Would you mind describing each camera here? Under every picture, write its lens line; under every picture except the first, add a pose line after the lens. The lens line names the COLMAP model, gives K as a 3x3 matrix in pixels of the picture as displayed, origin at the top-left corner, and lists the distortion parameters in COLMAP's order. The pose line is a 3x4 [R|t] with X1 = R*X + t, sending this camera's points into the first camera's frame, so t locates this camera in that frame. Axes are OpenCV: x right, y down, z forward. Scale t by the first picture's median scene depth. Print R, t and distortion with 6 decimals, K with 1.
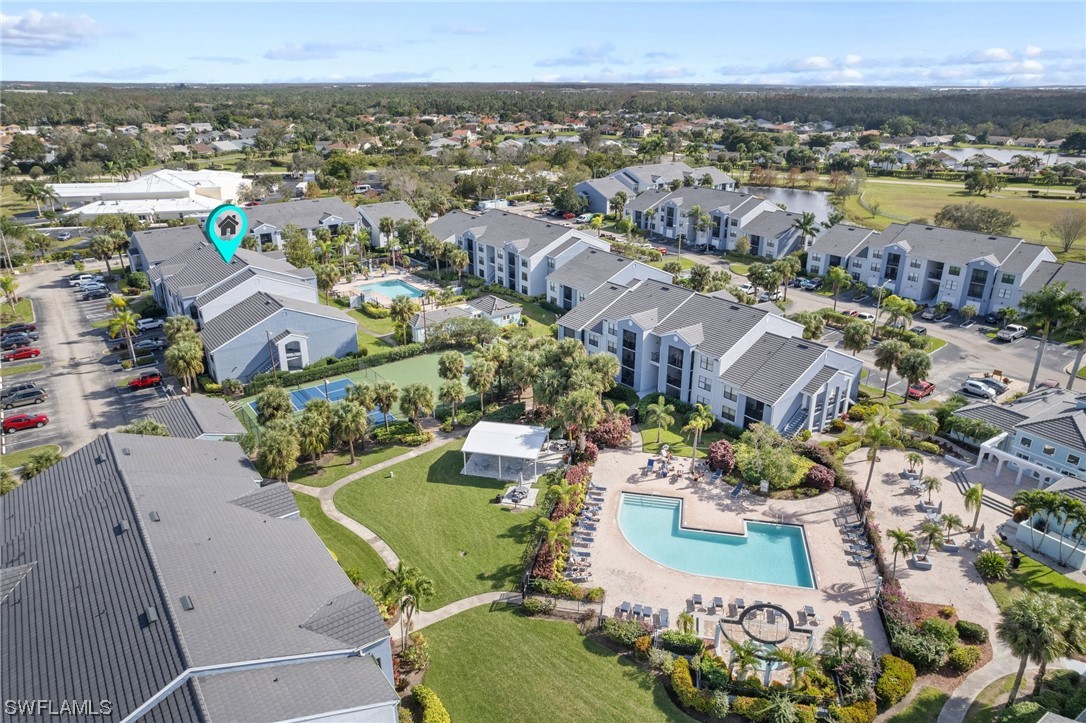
lens RADIAL K [[709.9, 0, 543.0], [0, 709.9, 361.5], [0, 0, 1]] dist [-0.032940, 0.001378]
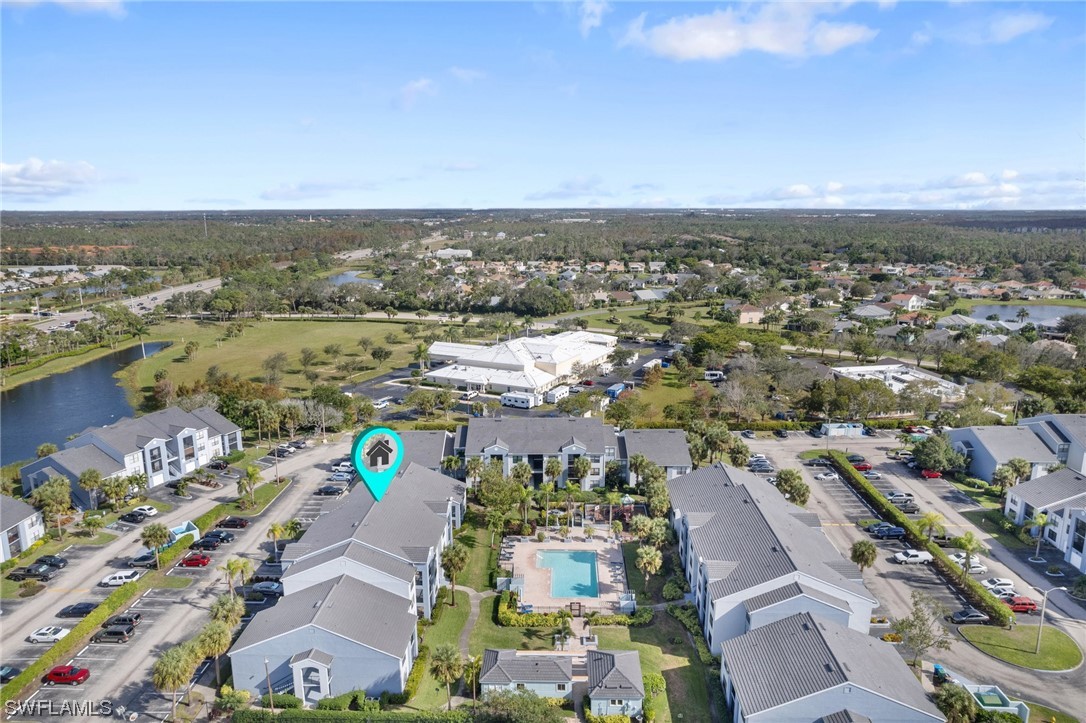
lens RADIAL K [[707.5, 0, 543.0], [0, 707.5, 361.5], [0, 0, 1]] dist [0.001978, 0.001403]
pose [[0.789041, 0.128307, -0.600793, 0.161787], [-0.225056, 0.970332, -0.088347, -0.189914], [0.571633, 0.204921, 0.794508, 0.222246]]
